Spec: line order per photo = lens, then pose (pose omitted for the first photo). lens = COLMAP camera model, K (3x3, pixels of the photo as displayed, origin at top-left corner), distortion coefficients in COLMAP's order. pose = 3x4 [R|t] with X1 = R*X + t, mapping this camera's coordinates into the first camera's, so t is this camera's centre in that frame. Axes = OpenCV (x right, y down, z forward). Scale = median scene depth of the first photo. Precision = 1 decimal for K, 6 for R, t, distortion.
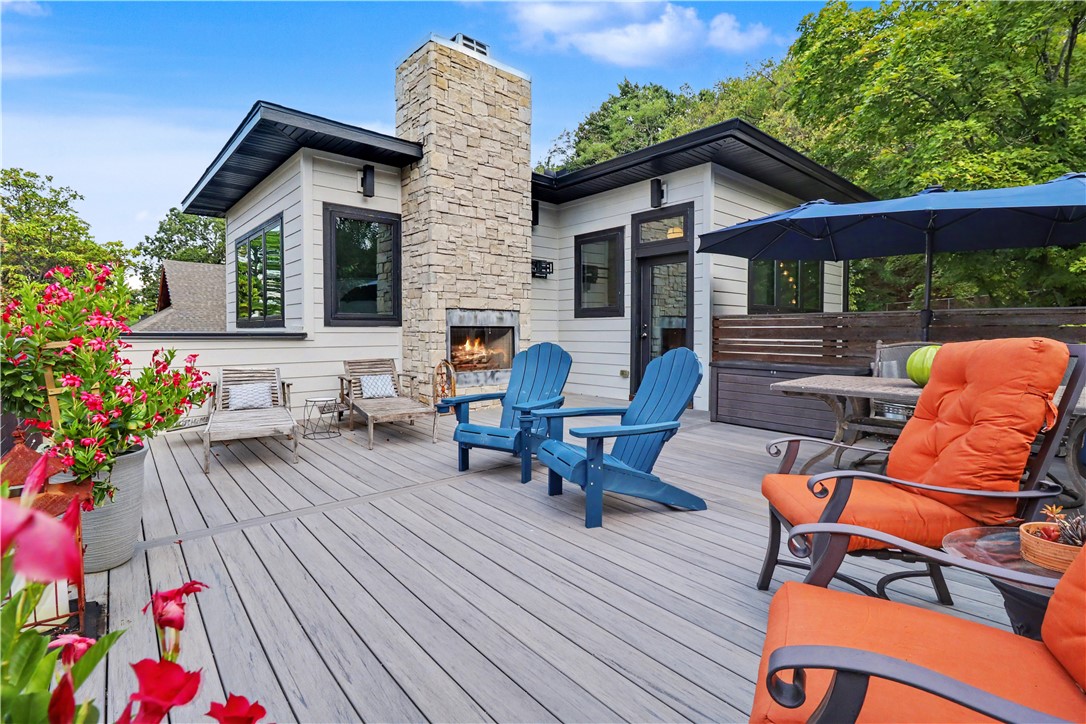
lens RADIAL K [[522.2, 0, 536.2], [0, 522.2, 347.0], [0, 0, 1]] dist [-0.001184, -0.012409]
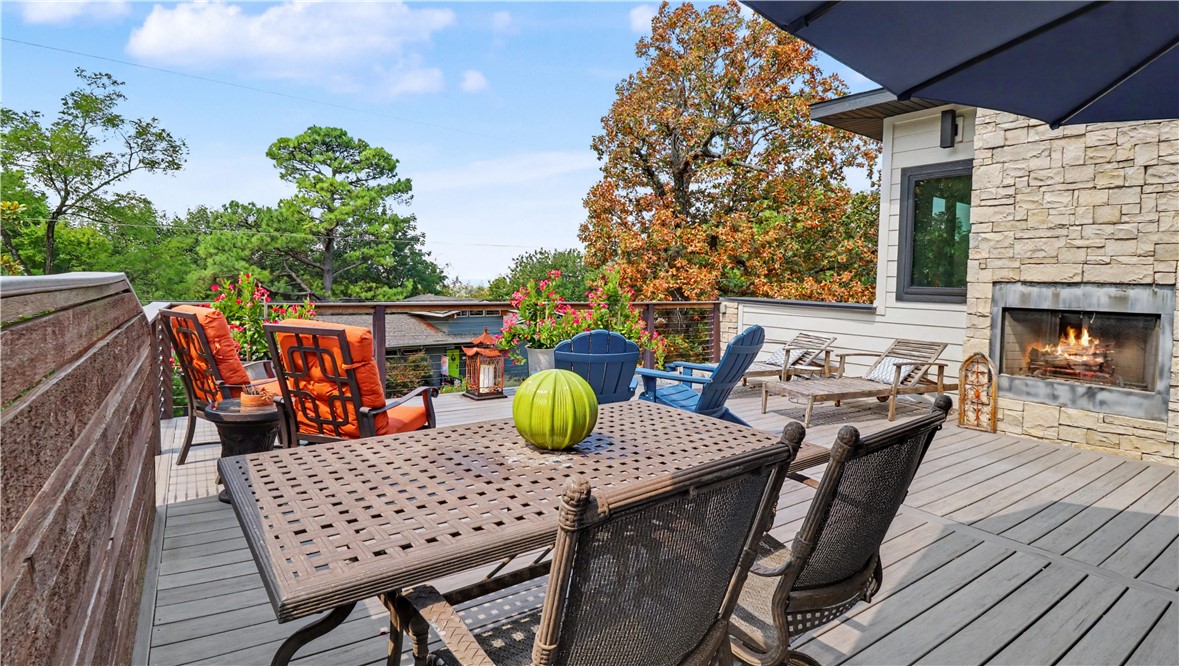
lens RADIAL K [[581.2, 0, 586.5], [0, 581.2, 304.2], [0, 0, 1]] dist [-0.012989, -0.000729]
pose [[-0.107767, 0.039680, -0.993384, 0.631400], [-0.055624, 0.997397, 0.045875, -0.046272], [0.992619, 0.060200, -0.105280, 0.508142]]
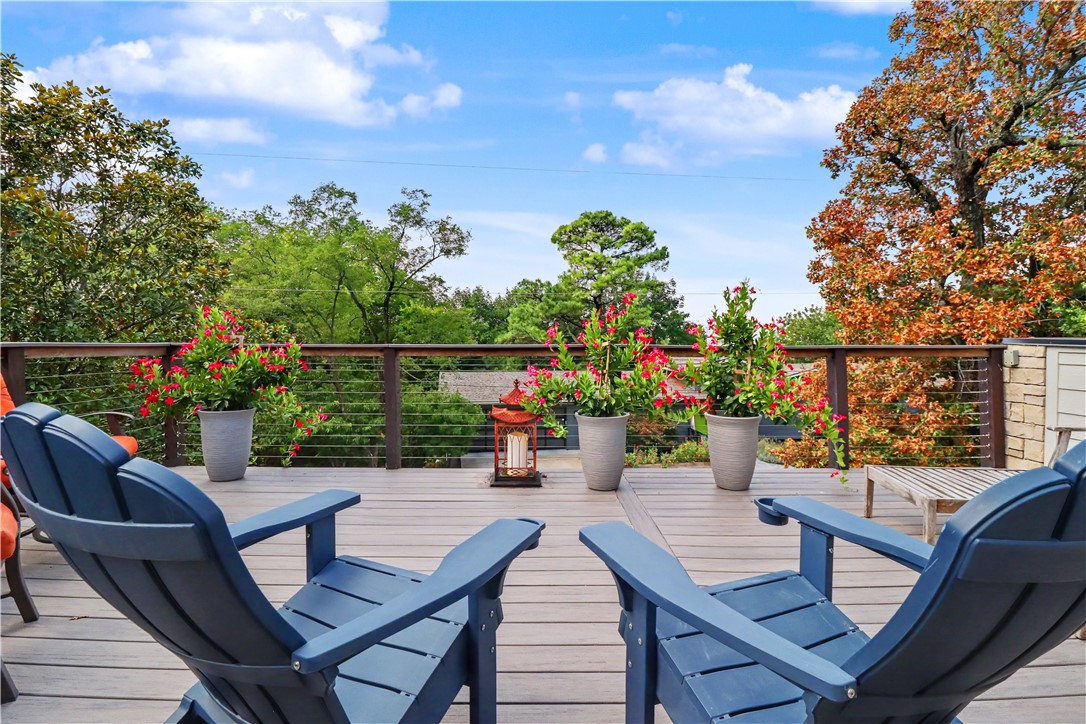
lens RADIAL K [[503.7, 0, 538.8], [0, 503.7, 347.1], [0, 0, 1]] dist [-0.000121, -0.015409]
pose [[-0.650359, 0.012416, -0.759525, 0.154113], [-0.026899, 0.998863, 0.039361, -0.017417], [0.759150, 0.046029, -0.649286, 0.625797]]
